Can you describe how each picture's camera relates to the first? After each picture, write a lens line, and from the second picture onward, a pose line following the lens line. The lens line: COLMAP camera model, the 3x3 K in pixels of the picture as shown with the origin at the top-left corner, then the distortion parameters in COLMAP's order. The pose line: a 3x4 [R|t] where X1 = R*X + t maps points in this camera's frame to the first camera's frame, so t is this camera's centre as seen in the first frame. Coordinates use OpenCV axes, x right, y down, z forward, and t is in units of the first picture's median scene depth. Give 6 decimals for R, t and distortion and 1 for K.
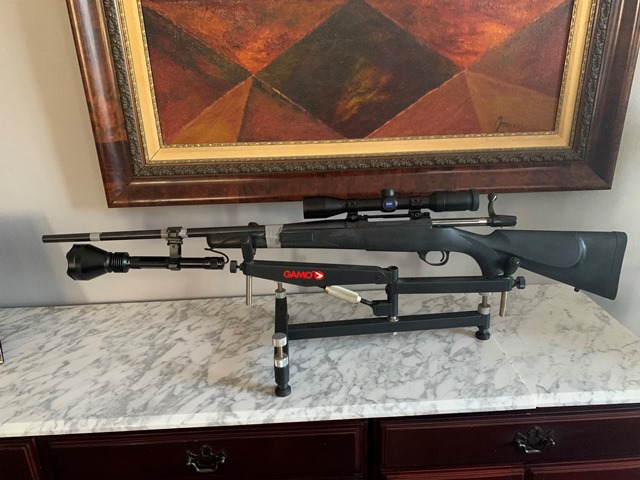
lens RADIAL K [[493.3, 0, 340.4], [0, 493.3, 240.2], [0, 0, 1]] dist [0.011318, -0.004720]
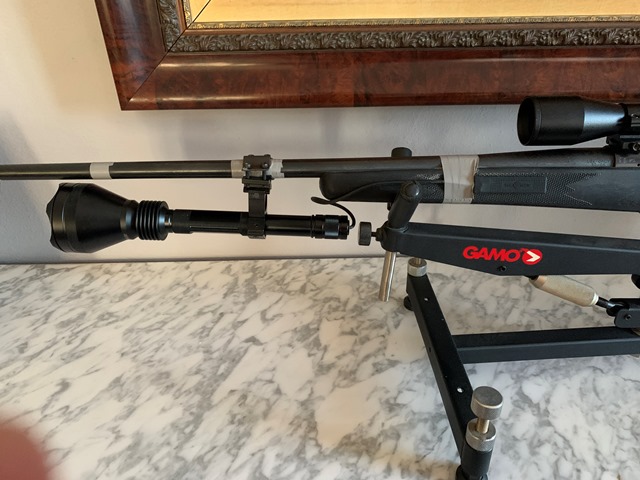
lens RADIAL K [[505.9, 0, 342.7], [0, 505.9, 233.2], [0, 0, 1]] dist [0.012301, -0.005009]
pose [[0.999323, 0.030534, -0.020535, -0.221428], [-0.026418, 0.983810, 0.177259, -0.039672], [0.025615, -0.176597, 0.983950, 0.454399]]
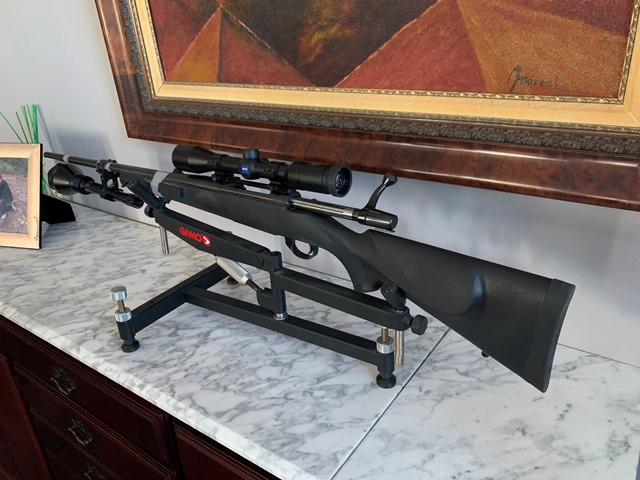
lens RADIAL K [[487.9, 0, 343.6], [0, 487.9, 254.1], [0, 0, 1]] dist [-0.005416, -0.003981]
pose [[0.801377, 0.247449, -0.544577, 0.598211], [-0.203103, 0.968897, 0.141377, -0.070923], [0.562623, -0.002691, 0.826709, 0.409502]]
